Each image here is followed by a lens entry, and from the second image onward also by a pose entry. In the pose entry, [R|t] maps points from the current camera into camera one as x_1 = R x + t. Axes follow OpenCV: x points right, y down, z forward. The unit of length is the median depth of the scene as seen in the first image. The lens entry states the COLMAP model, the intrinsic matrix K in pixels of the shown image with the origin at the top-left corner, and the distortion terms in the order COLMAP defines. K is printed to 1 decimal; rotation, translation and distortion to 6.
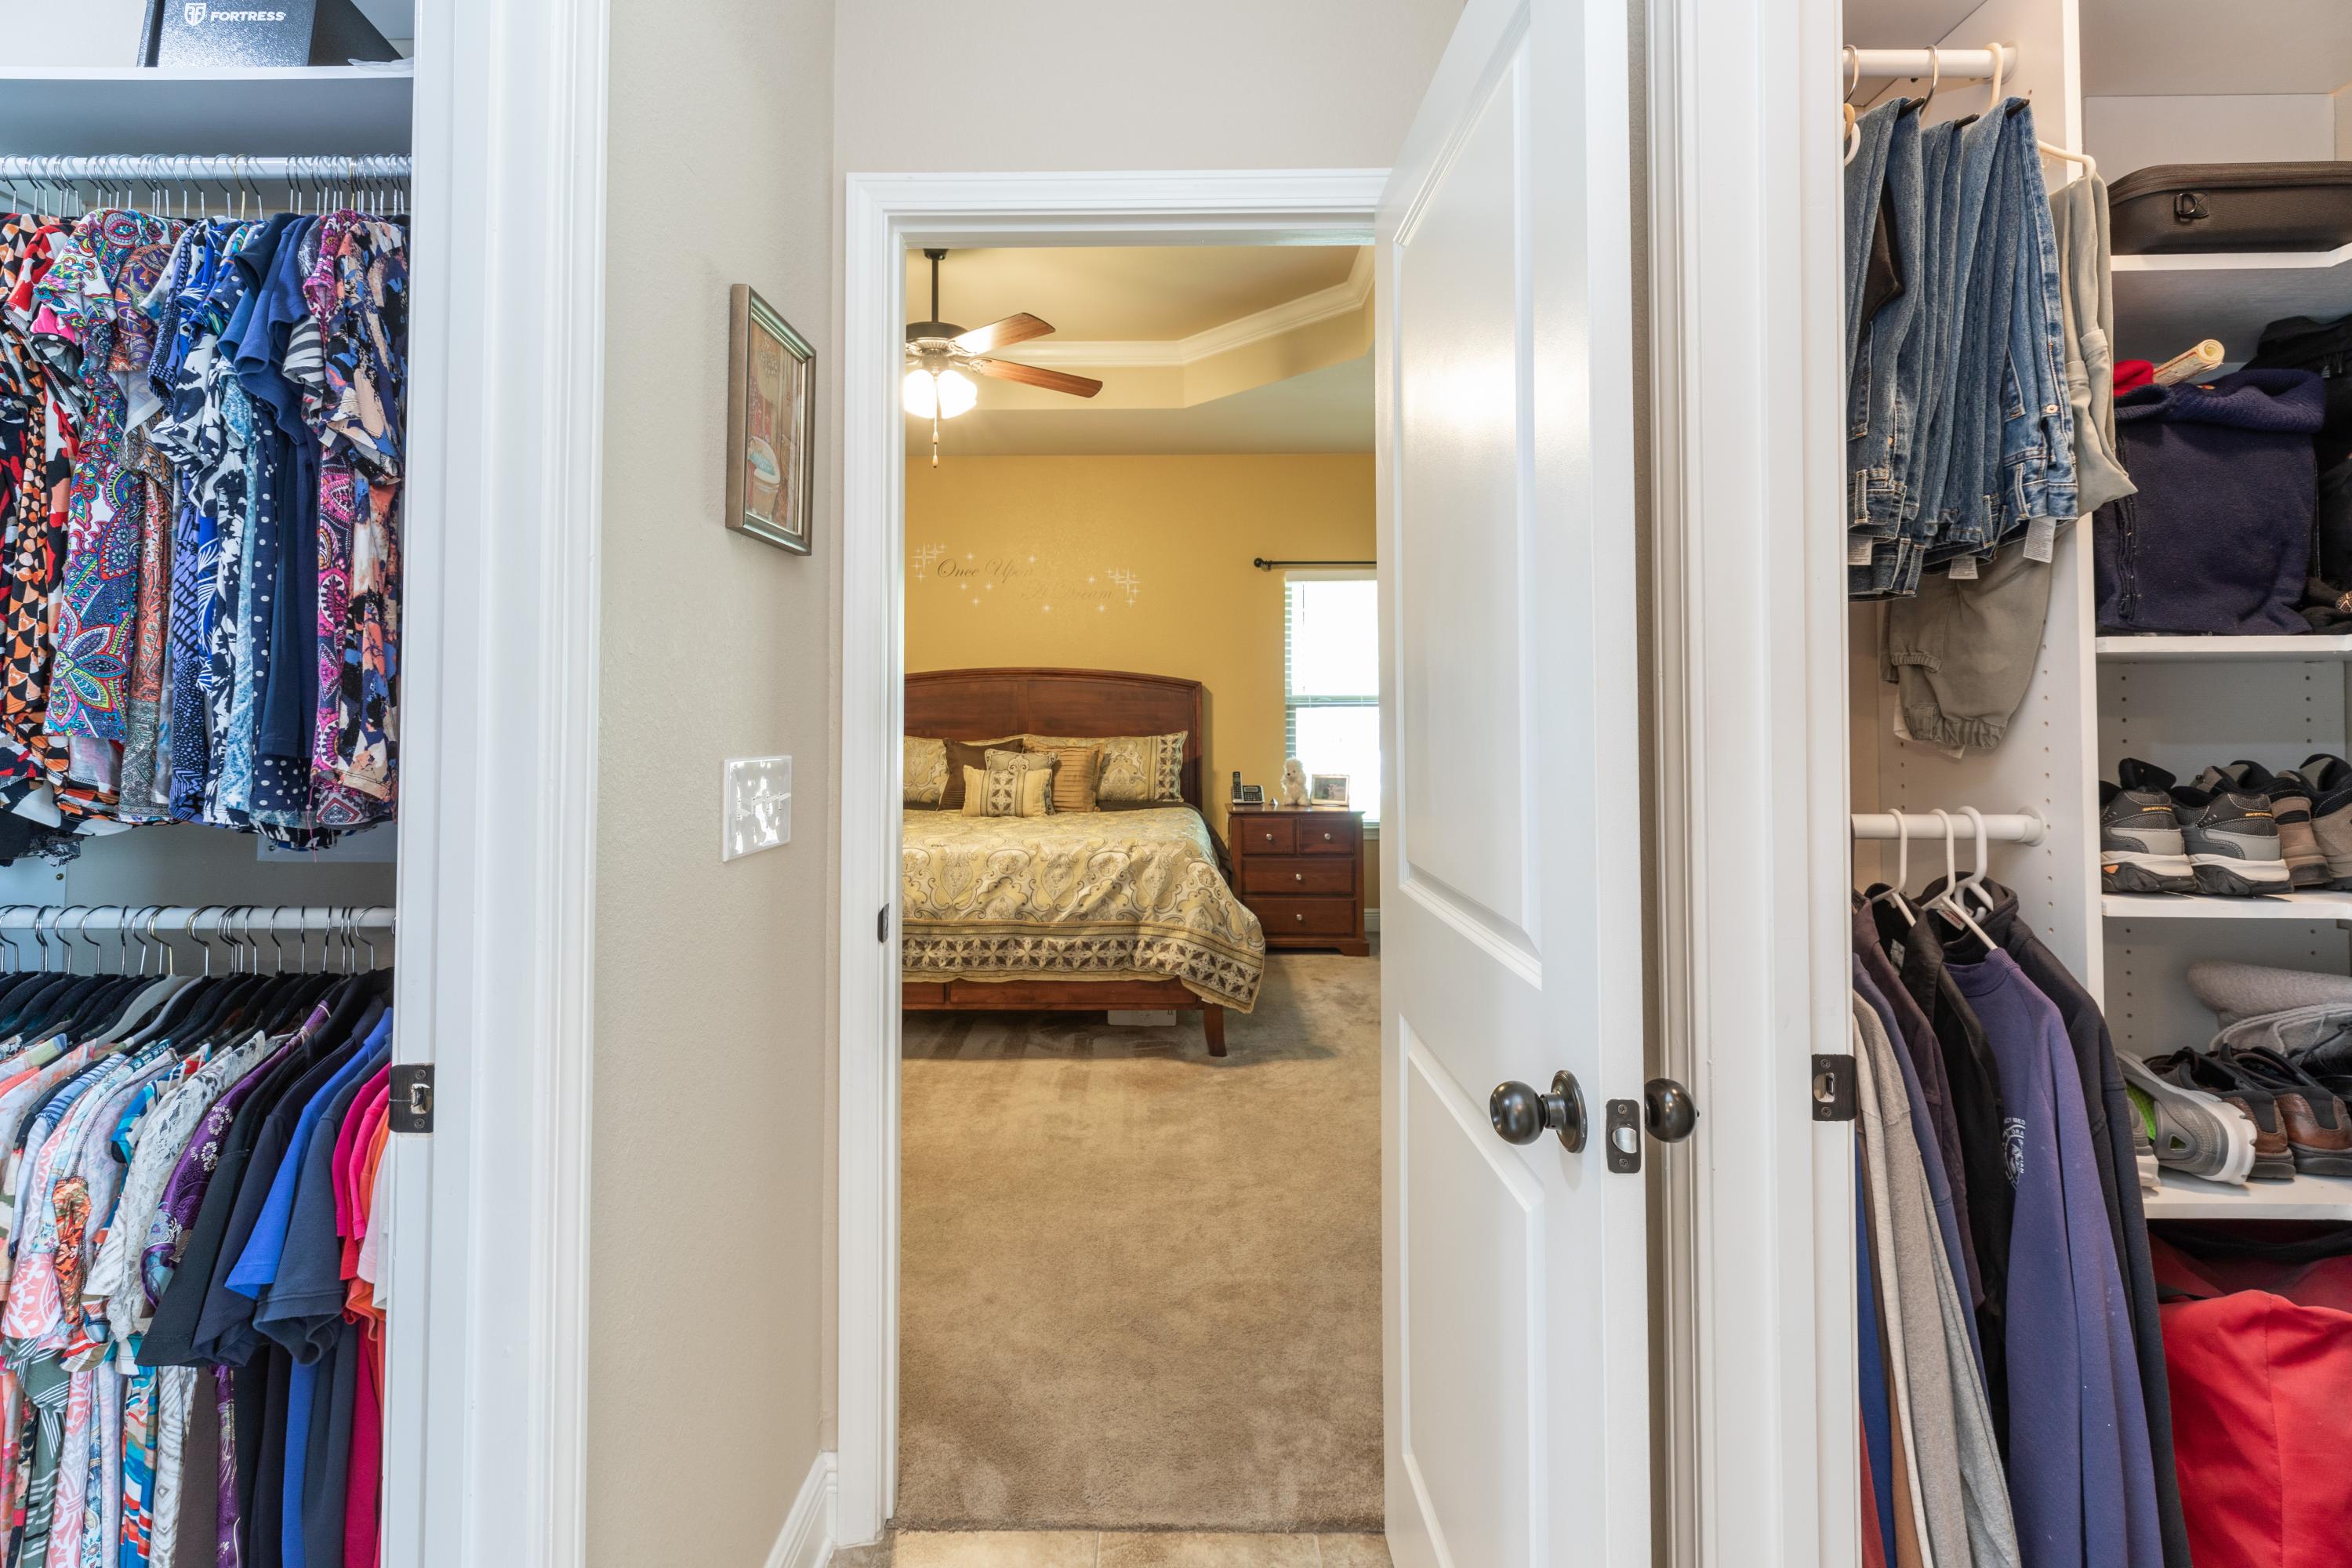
lens RADIAL K [[1050.7, 0, 1150.2], [0, 1050.7, 692.1], [0, 0, 1]] dist [0.004065, 0.000811]
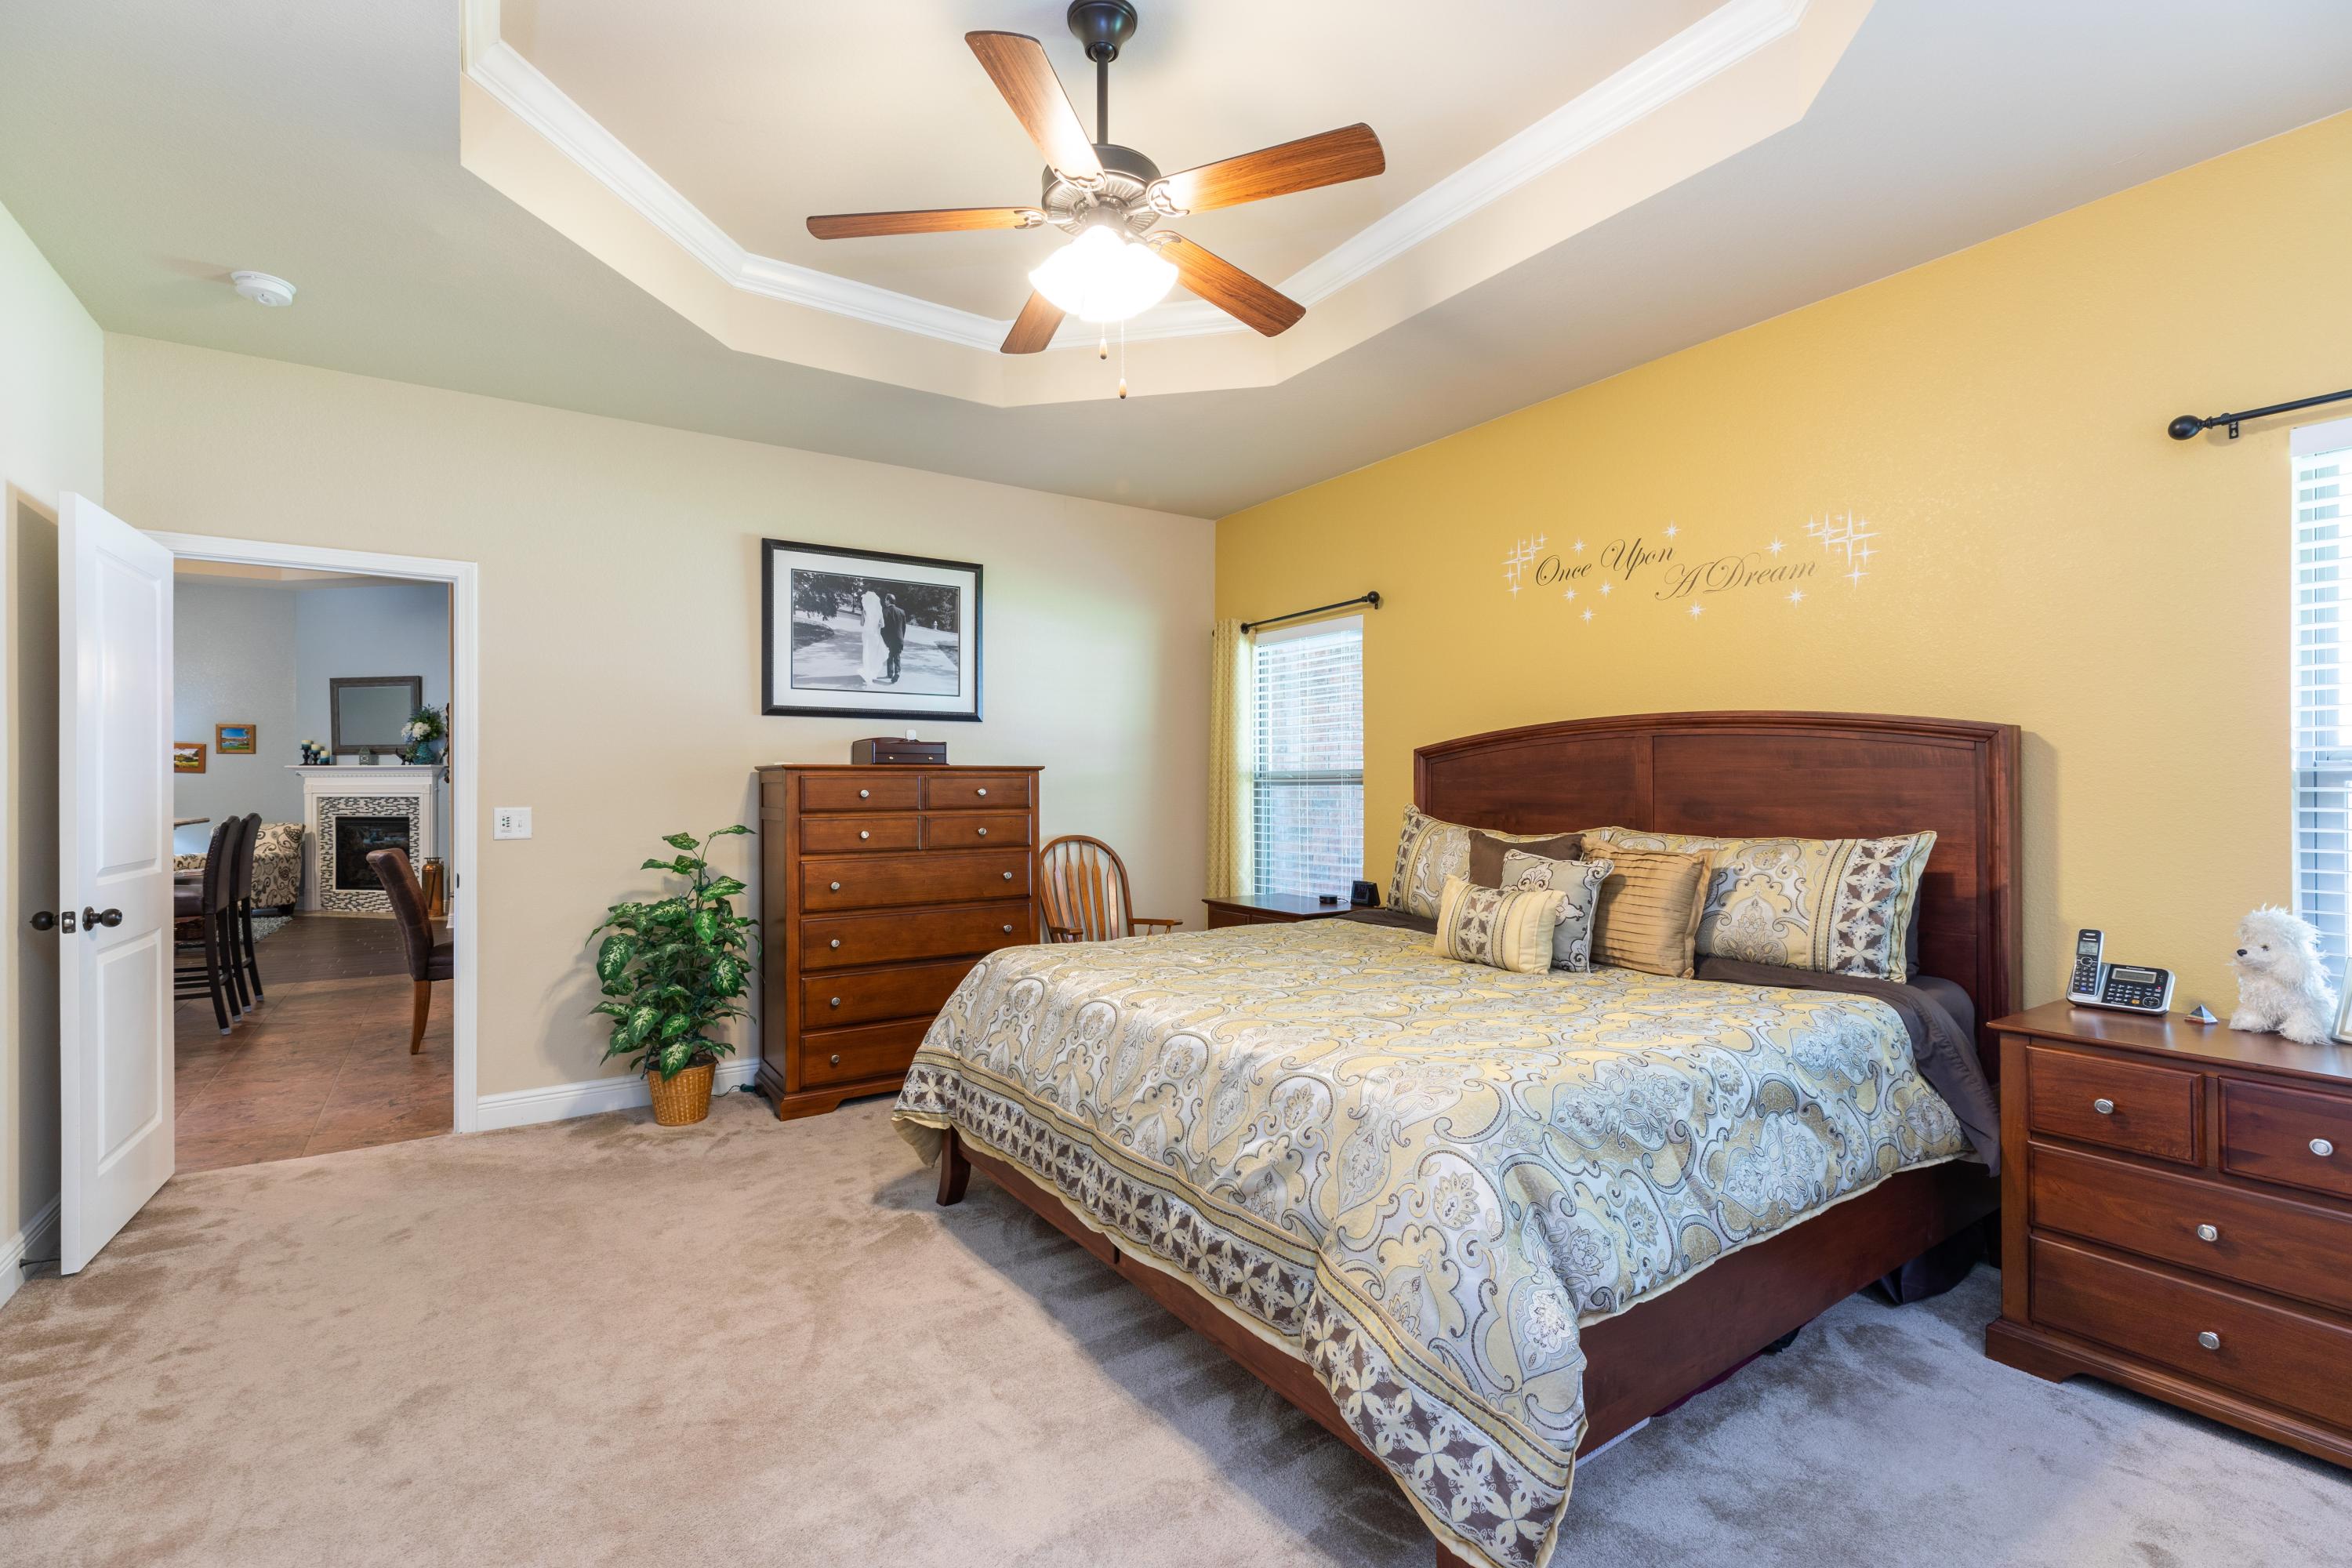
lens RADIAL K [[1050.7, 0, 1178.7], [0, 1050.7, 780.6], [0, 0, 1]] dist [0.004065, 0.000811]
pose [[0.576504, -0.005101, -0.817078, 0.331620], [0.016868, 0.999842, 0.005659, 0.009582], [0.816920, -0.017045, 0.576499, 0.680759]]
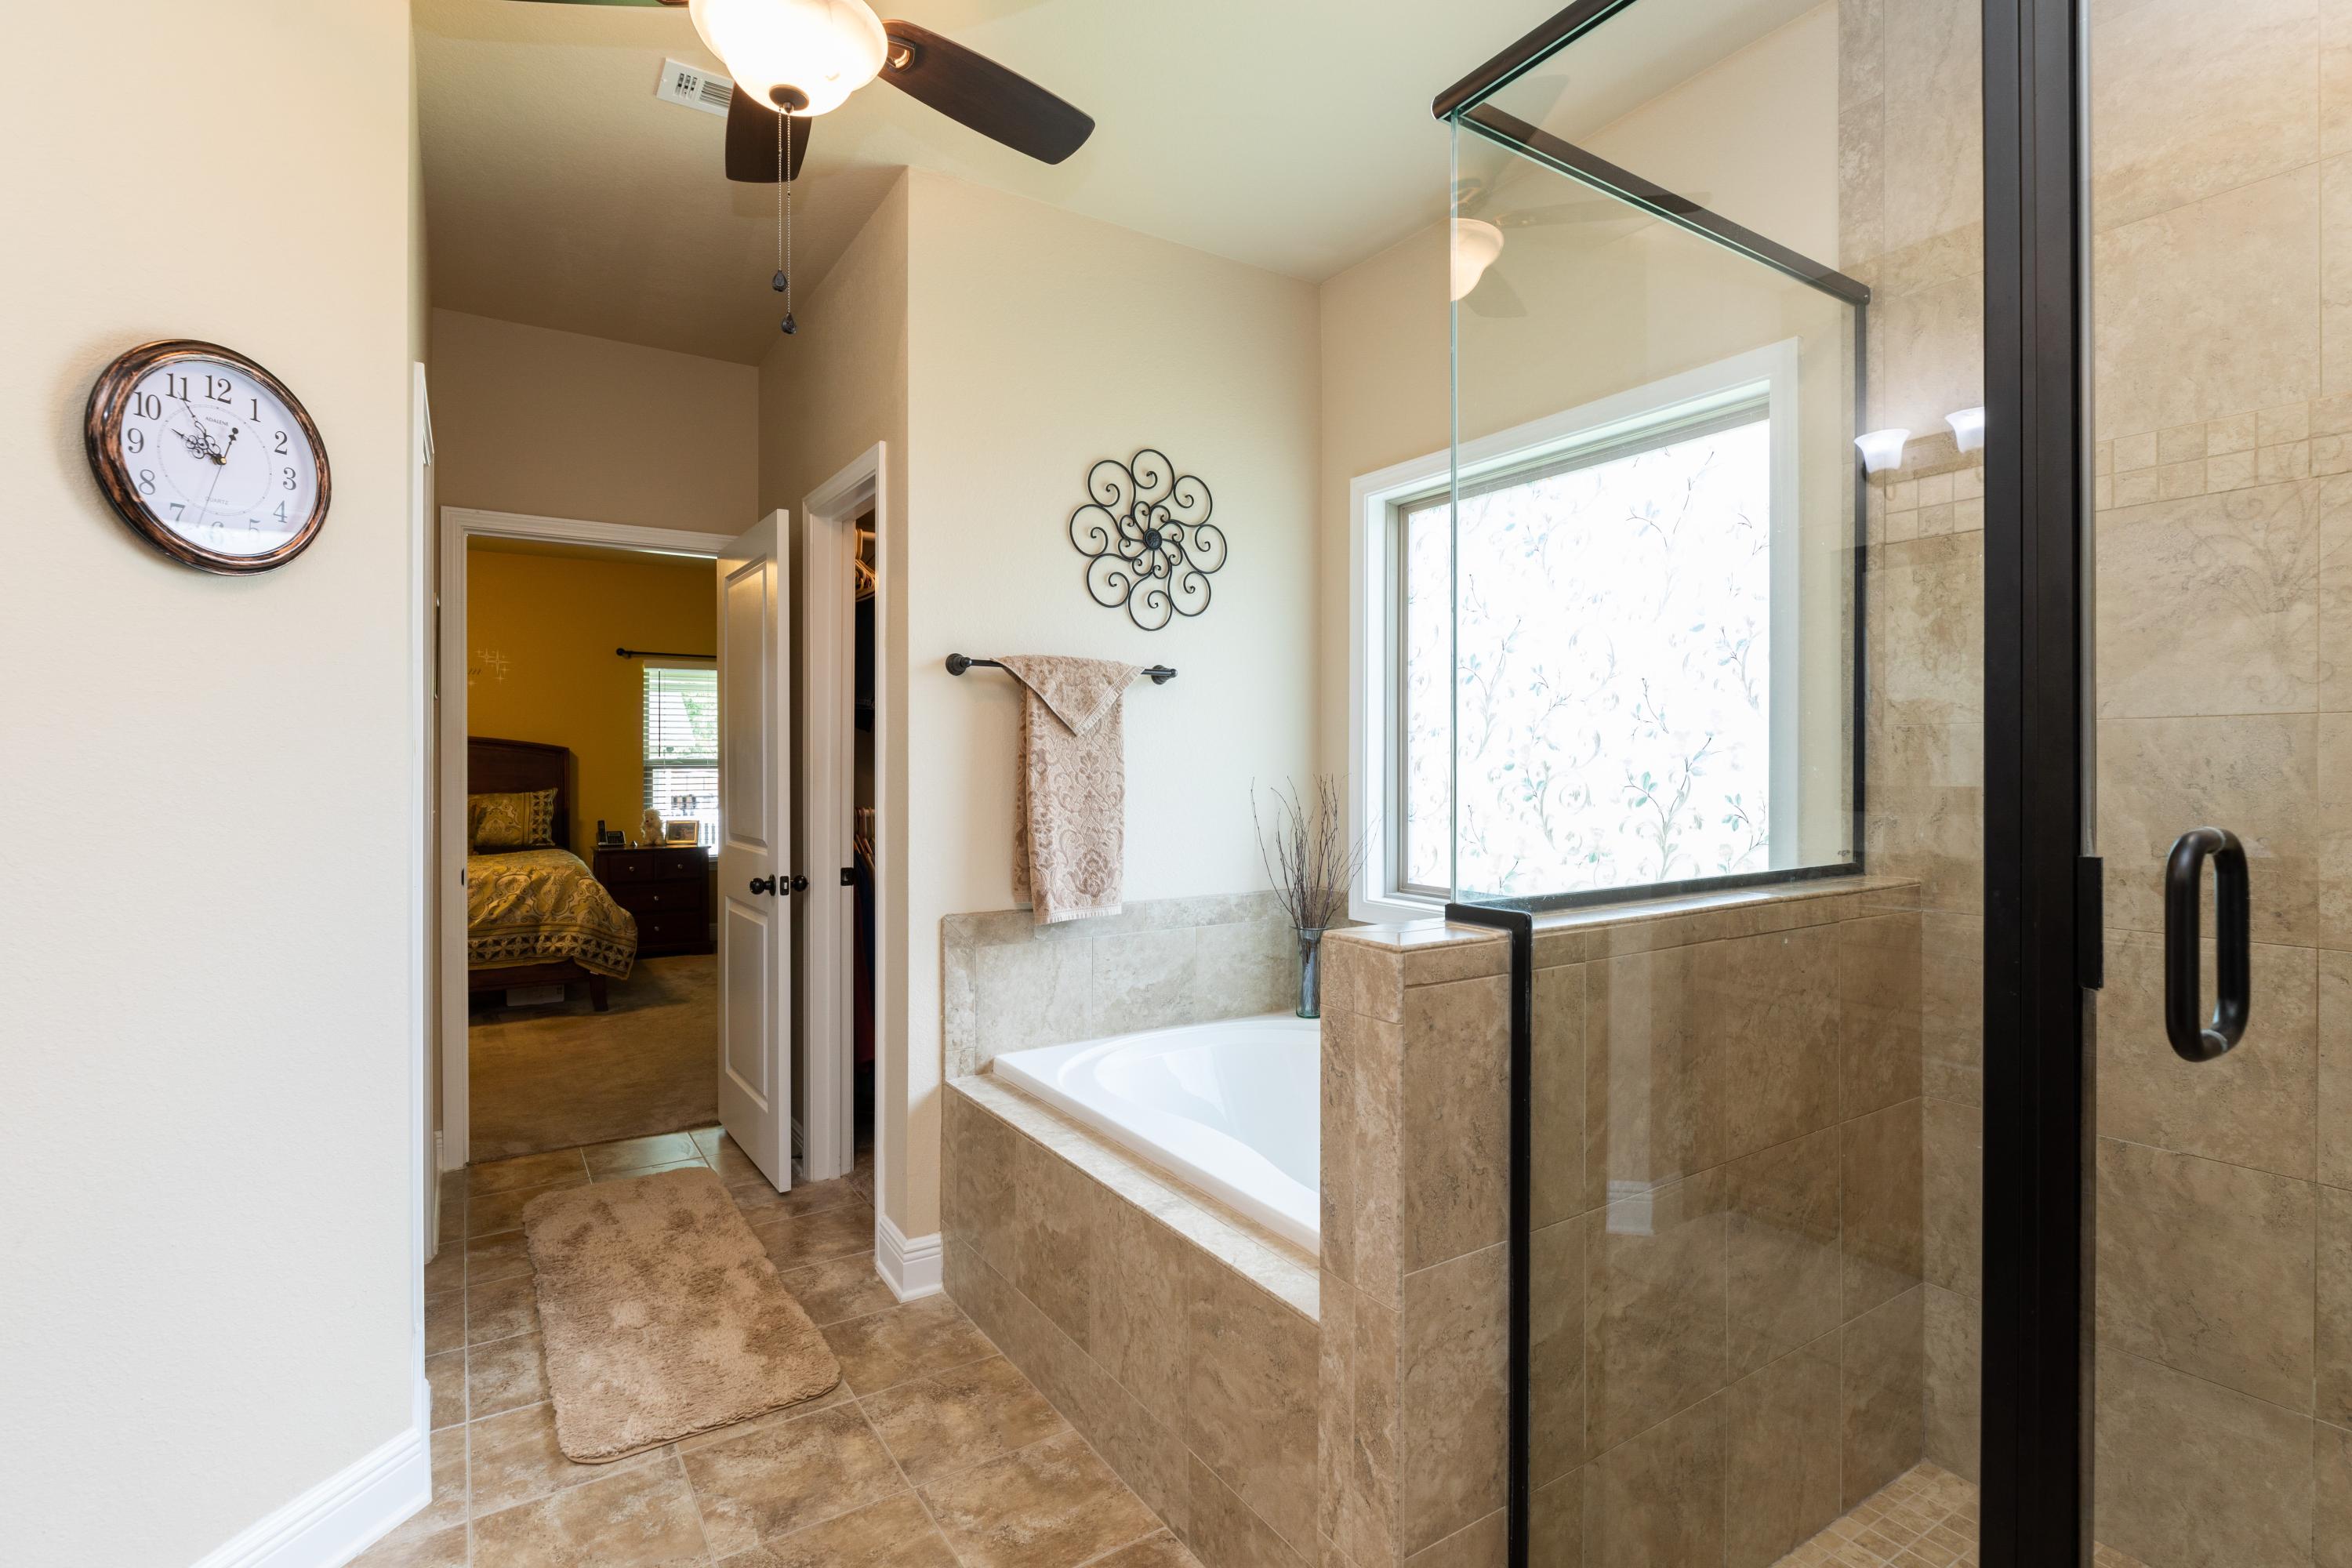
lens RADIAL K [[1092.3, 0, 1126.0], [0, 1092.3, 767.9], [0, 0, 1]] dist [-0.005677, 0.000290]
pose [[0.843320, 0.003443, 0.537401, -0.131369], [-0.010555, 0.999893, 0.010158, -0.009377], [-0.537308, -0.014239, 0.843266, -0.627222]]
